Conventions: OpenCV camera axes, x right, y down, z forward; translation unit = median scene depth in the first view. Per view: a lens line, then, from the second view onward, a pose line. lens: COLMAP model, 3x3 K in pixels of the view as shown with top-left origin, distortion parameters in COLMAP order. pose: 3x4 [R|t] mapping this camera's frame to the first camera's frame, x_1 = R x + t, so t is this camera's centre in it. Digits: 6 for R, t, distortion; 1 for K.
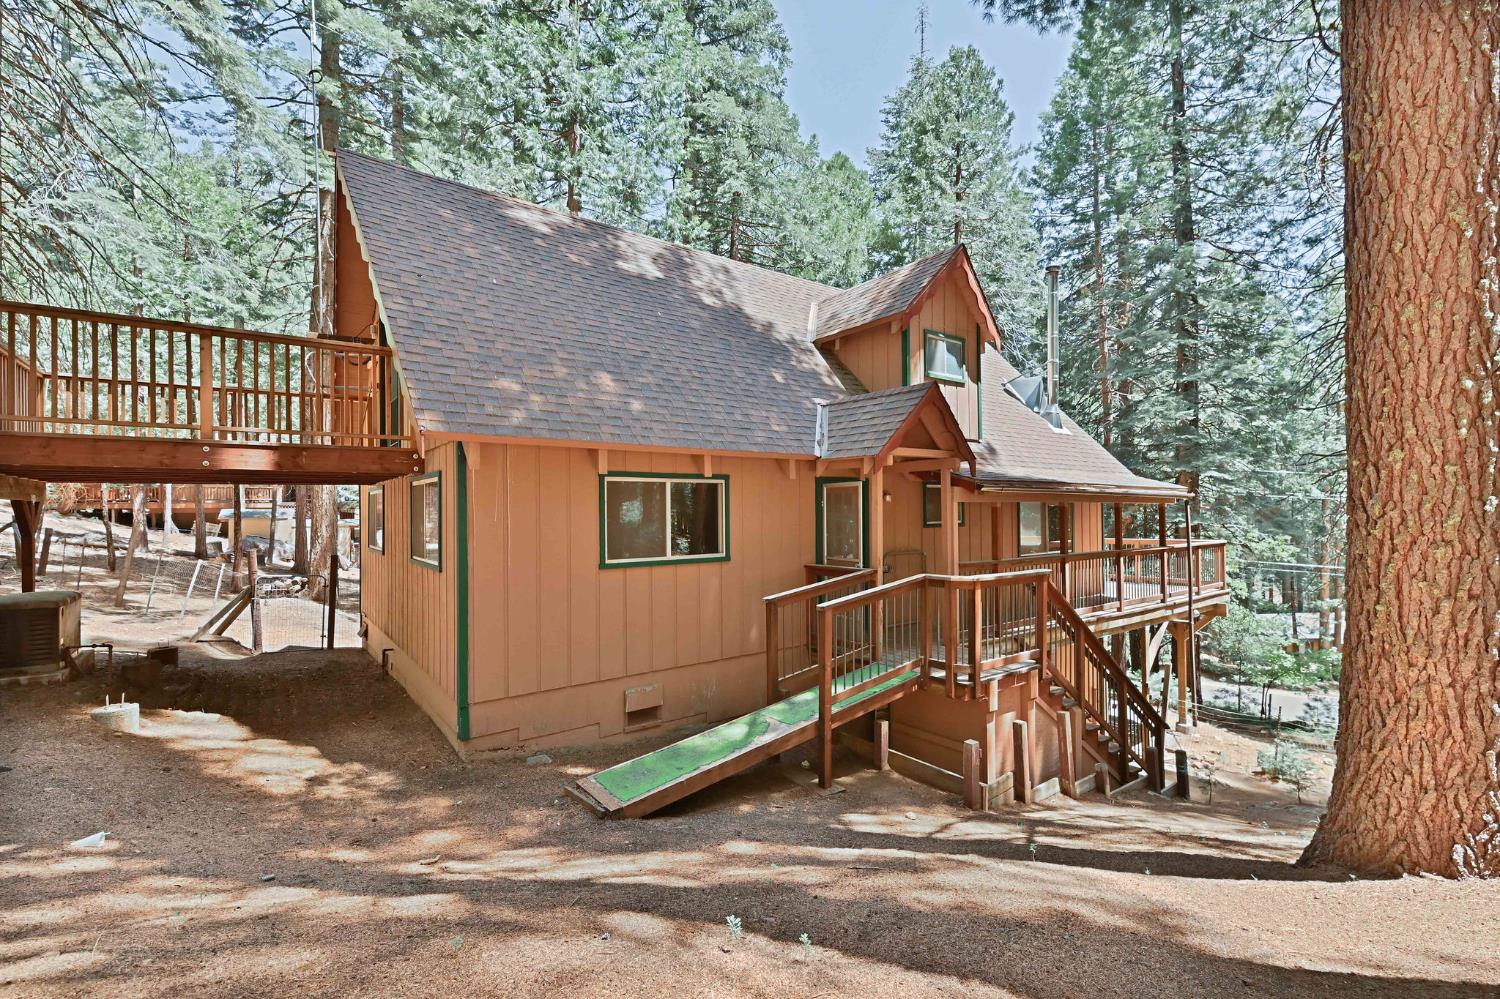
lens RADIAL K [[666.8, 0, 790.3], [0, 666.8, 508.2], [0, 0, 1]] dist [0.001241, -0.000562]
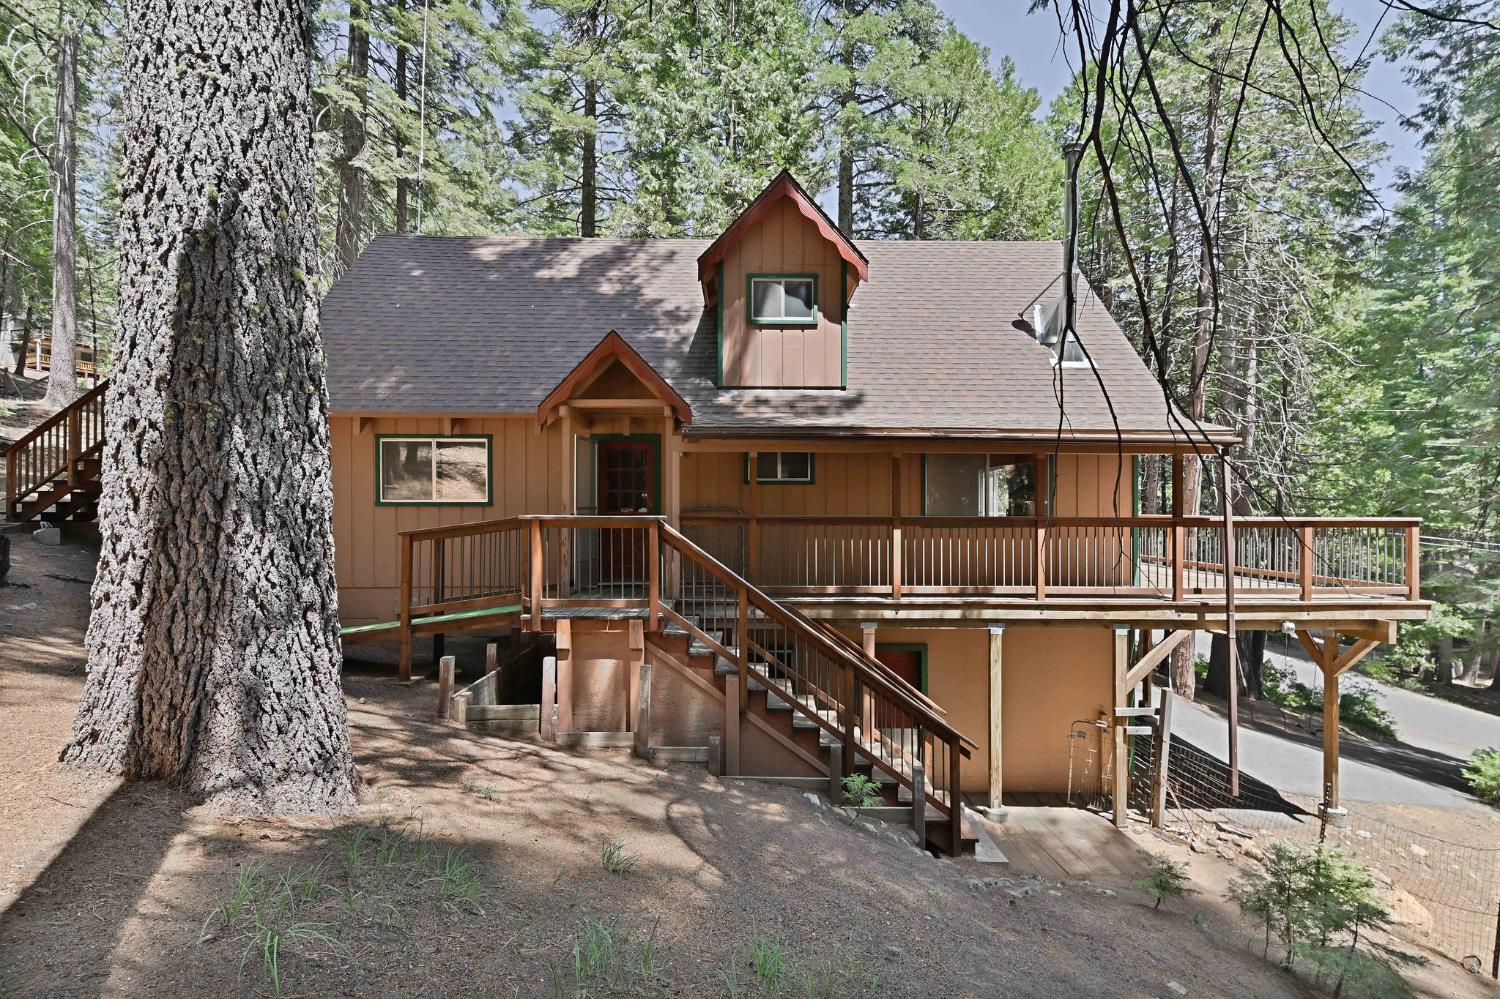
lens RADIAL K [[690.3, 0, 750.7], [0, 690.3, 502.4], [0, 0, 1]] dist [0.012548, -0.011810]
pose [[0.798802, 0.007338, -0.601550, 0.754490], [-0.005490, 0.999973, 0.004909, 0.047520], [0.601569, -0.000619, 0.798820, 0.209230]]
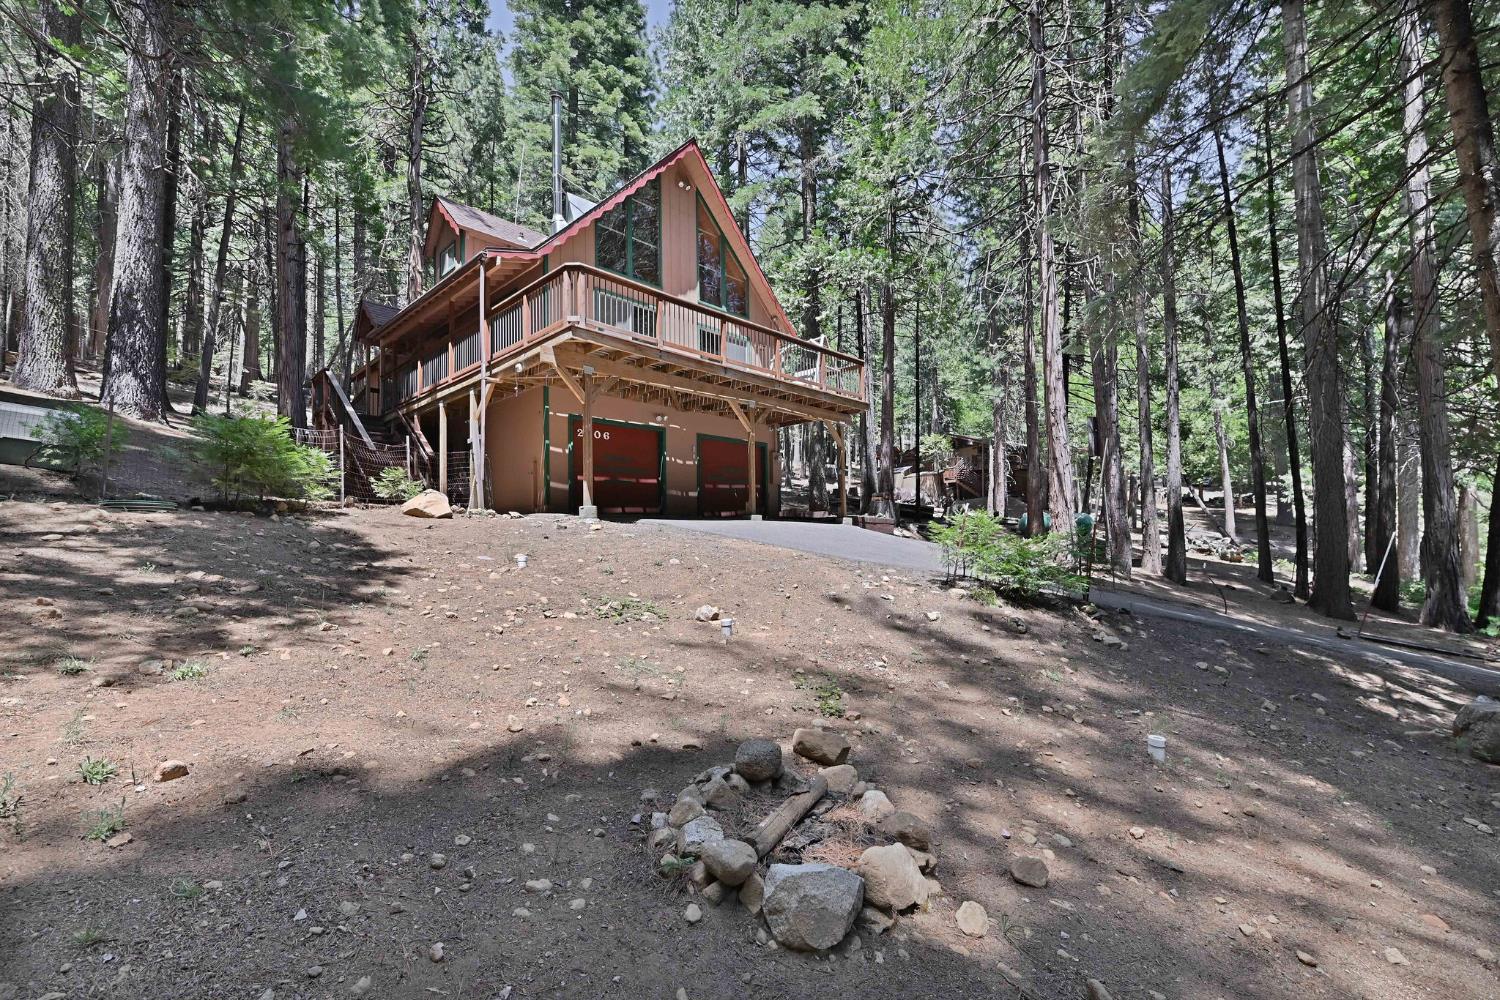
lens RADIAL K [[659.0, 0, 744.7], [0, 659.0, 518.6], [0, 0, 1]] dist [0.011874, -0.010847]
pose [[0.125174, -0.044122, -0.991153, 1.930358], [0.023850, 0.998856, -0.041453, 0.512622], [0.991848, -0.018450, 0.126083, 1.492045]]
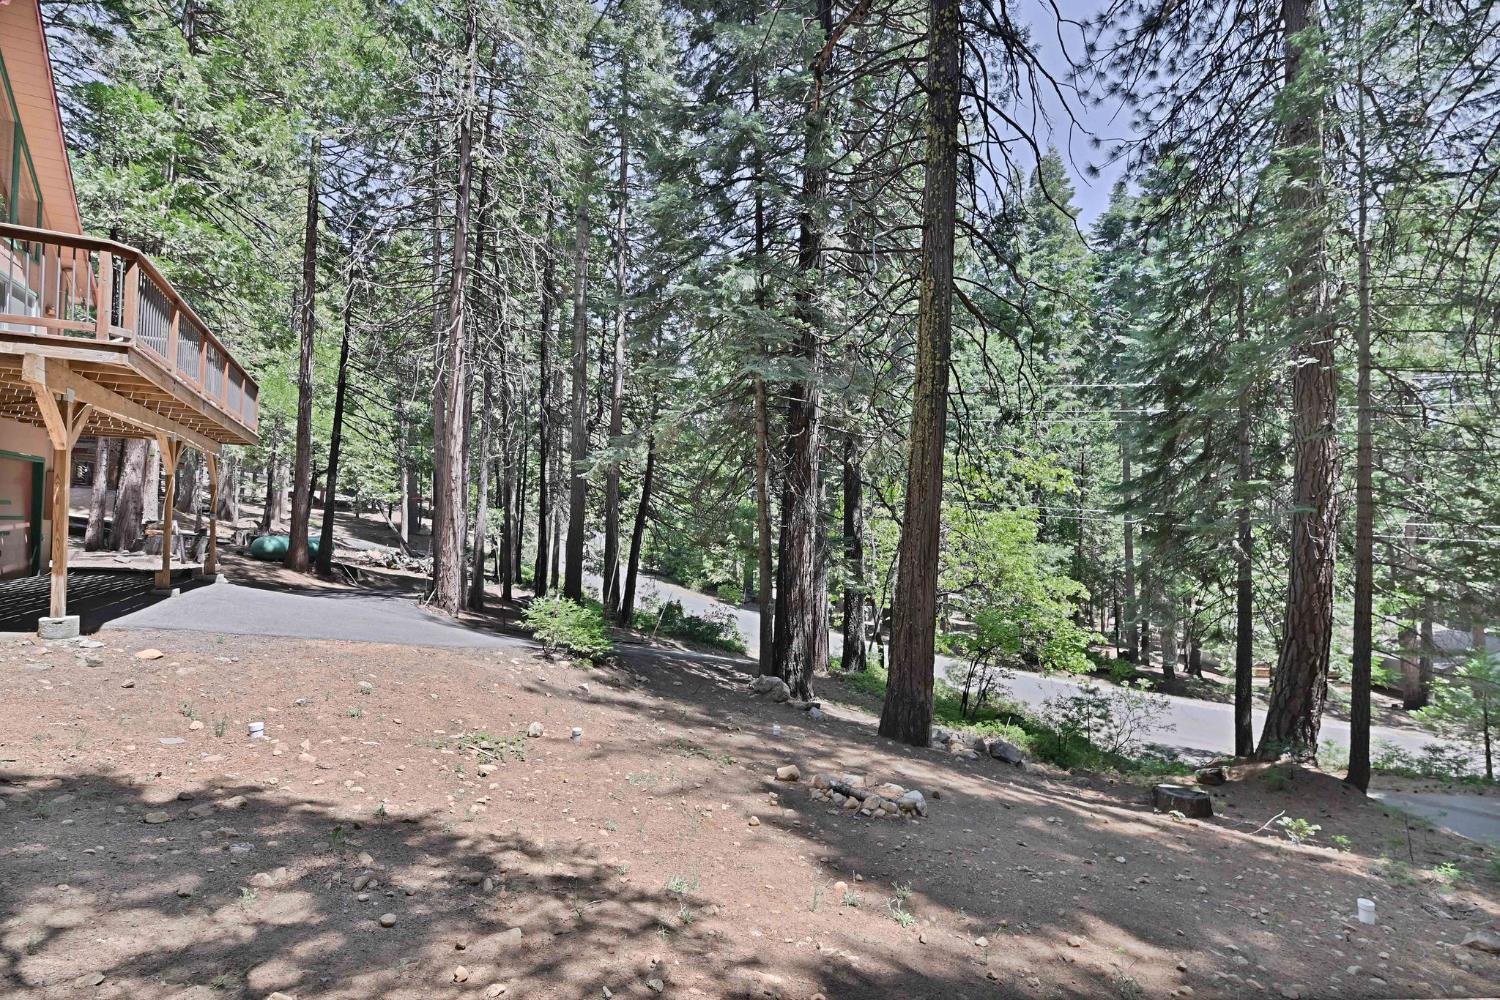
lens RADIAL K [[666.8, 0, 790.3], [0, 666.8, 508.7], [0, 0, 1]] dist [0.001241, -0.000562]
pose [[0.991825, 0.011687, -0.127070, 1.643329], [-0.014450, 0.999678, -0.020845, 0.332372], [0.126785, 0.022511, 0.991675, 0.782845]]
